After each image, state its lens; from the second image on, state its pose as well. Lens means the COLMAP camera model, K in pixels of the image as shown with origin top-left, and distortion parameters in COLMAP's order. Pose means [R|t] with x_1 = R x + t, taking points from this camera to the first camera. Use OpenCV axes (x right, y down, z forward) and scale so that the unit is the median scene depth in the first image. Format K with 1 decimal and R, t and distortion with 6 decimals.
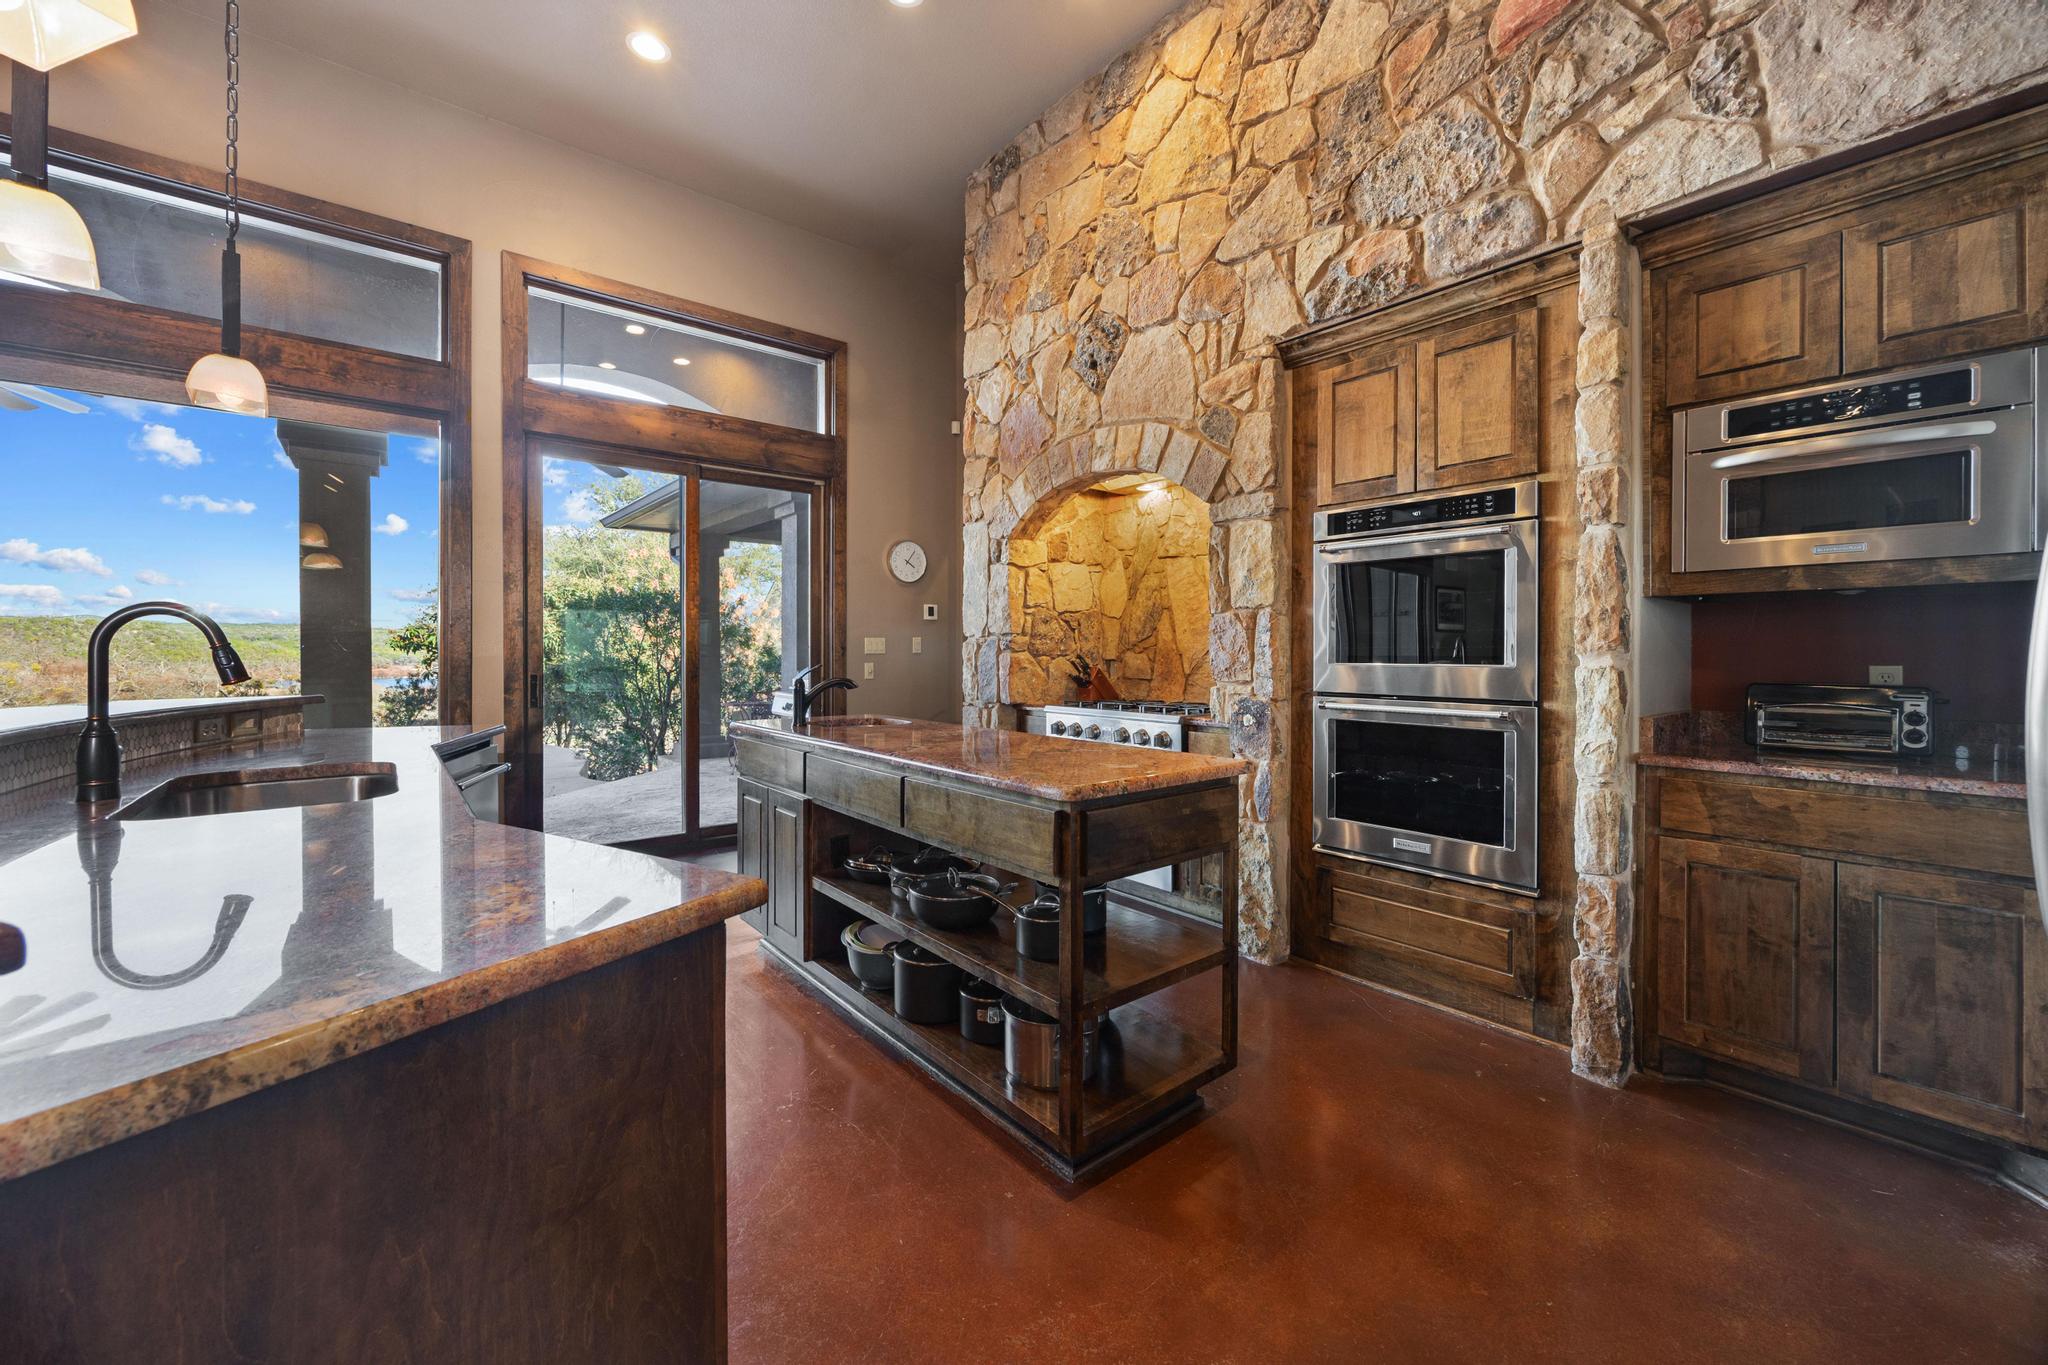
lens RADIAL K [[782.6, 0, 1041.5], [0, 782.6, 651.1], [0, 0, 1]] dist [-0.001367, -0.000274]
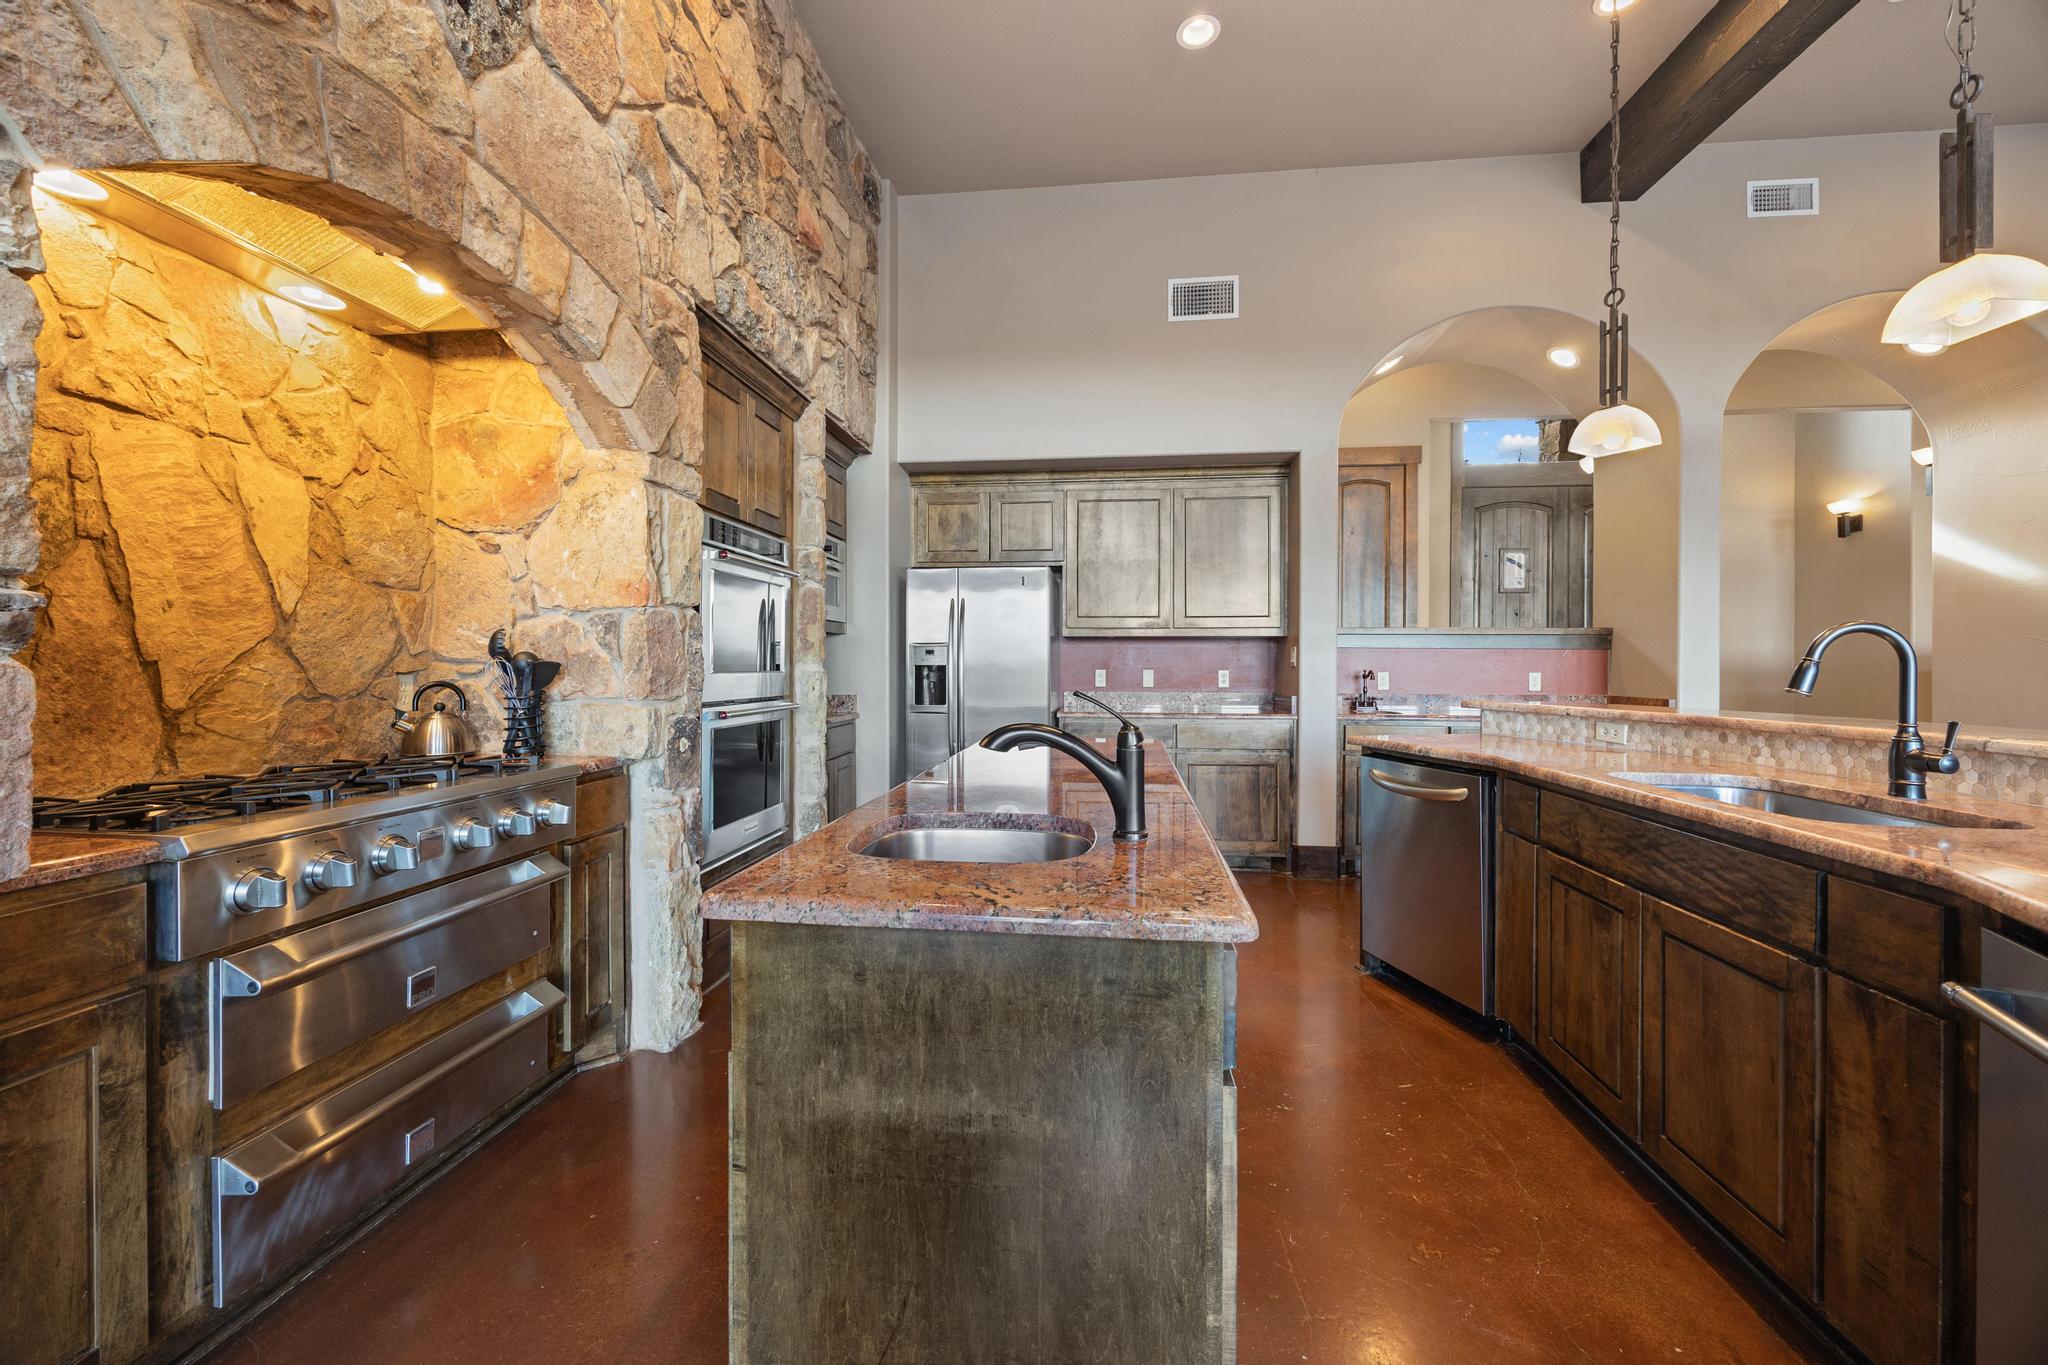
lens RADIAL K [[782.6, 0, 1039.3], [0, 782.6, 666.3], [0, 0, 1]] dist [-0.001367, -0.000274]
pose [[-0.691119, -0.002119, 0.722738, -0.564925], [-0.002593, 0.999997, 0.000453, 0.006099], [-0.722736, -0.001561, -0.691122, 1.277206]]
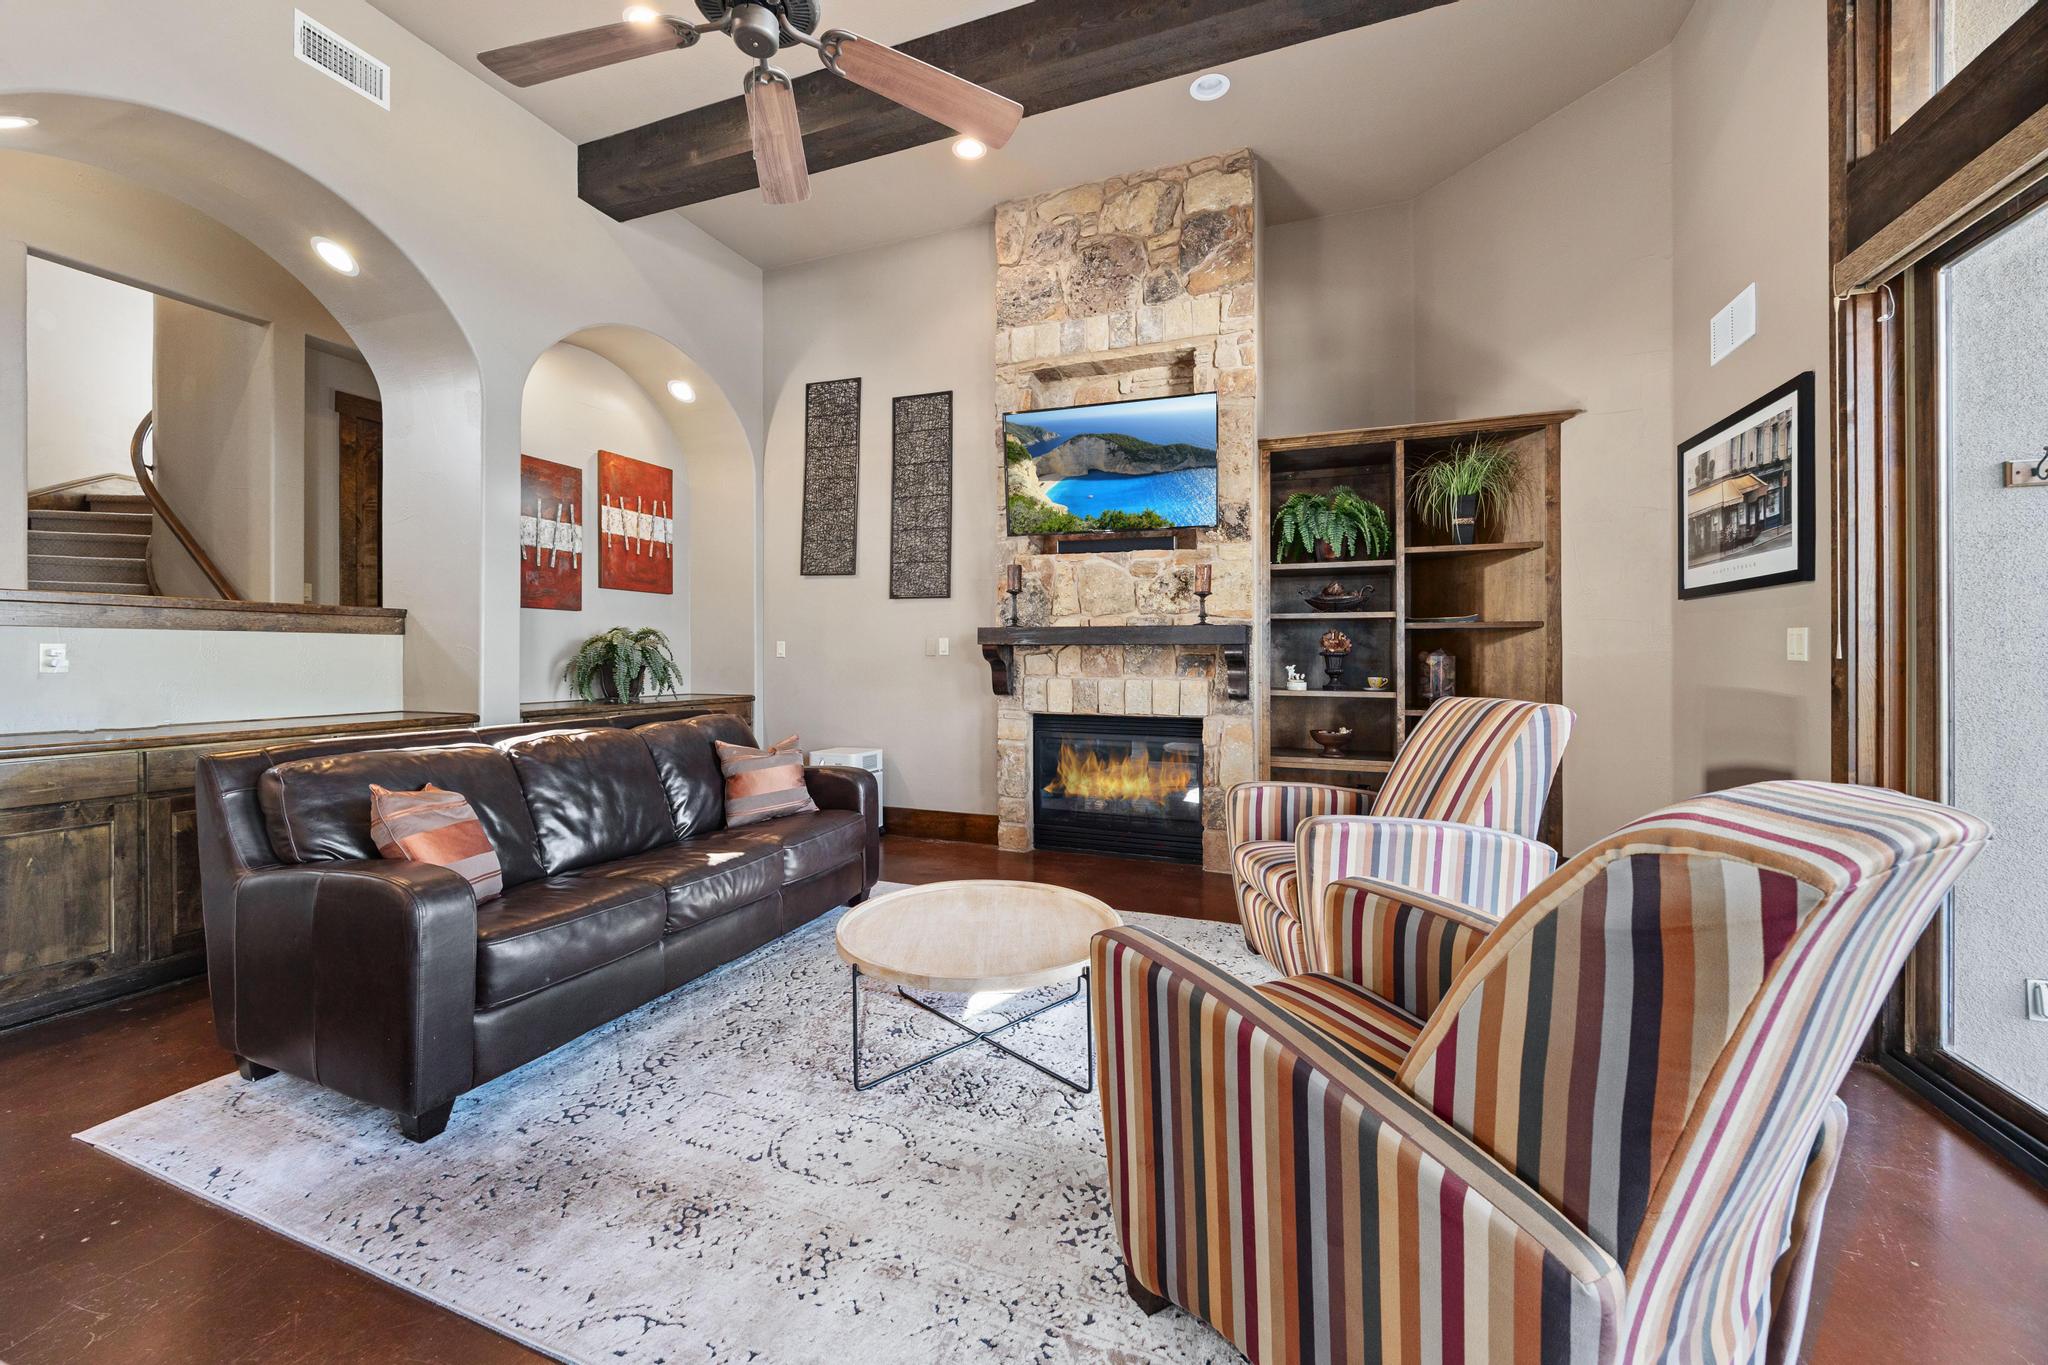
lens RADIAL K [[782.6, 0, 1024.6], [0, 782.6, 662.3], [0, 0, 1]] dist [-0.001367, -0.000274]
pose [[-0.869823, 0.001166, -0.493362, -0.743137], [-0.004012, 0.999947, 0.009437, -0.007284], [0.493347, 0.010188, -0.869773, 0.826892]]
